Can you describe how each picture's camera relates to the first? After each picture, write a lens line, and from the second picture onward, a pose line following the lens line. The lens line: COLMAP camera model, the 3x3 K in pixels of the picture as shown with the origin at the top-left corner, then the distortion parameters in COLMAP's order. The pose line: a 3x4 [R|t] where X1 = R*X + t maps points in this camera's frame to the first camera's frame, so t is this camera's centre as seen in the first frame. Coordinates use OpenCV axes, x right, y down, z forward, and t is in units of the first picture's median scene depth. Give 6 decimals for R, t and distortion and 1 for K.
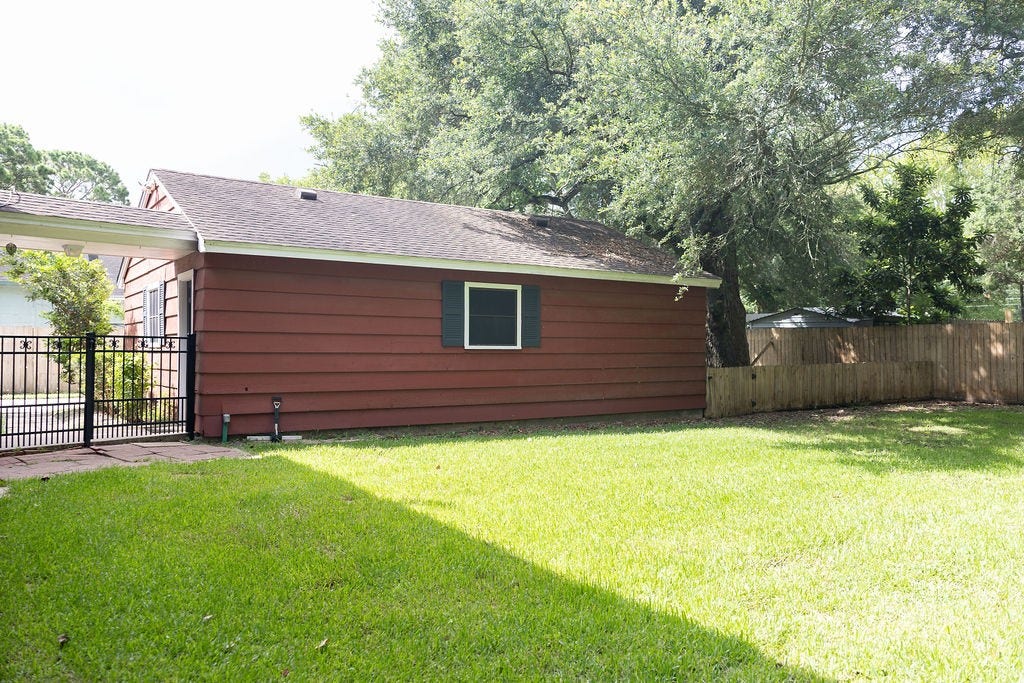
lens RADIAL K [[797.7, 0, 512.0], [0, 797.7, 341.7], [0, 0, 1]] dist [0.000905, -0.003301]
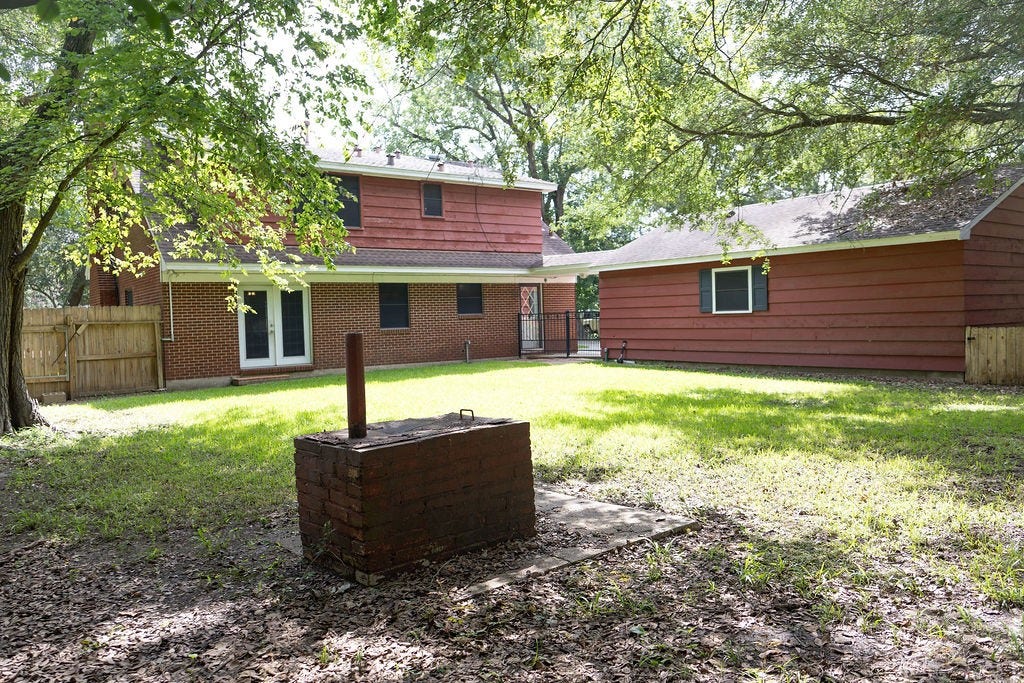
lens RADIAL K [[797.7, 0, 512.1], [0, 797.7, 342.0], [0, 0, 1]] dist [0.000905, -0.003301]
pose [[0.036088, 0.025612, -0.999020, 1.381499], [0.033796, 0.999068, 0.026834, 0.009065], [0.998777, -0.034731, 0.035189, 0.553074]]
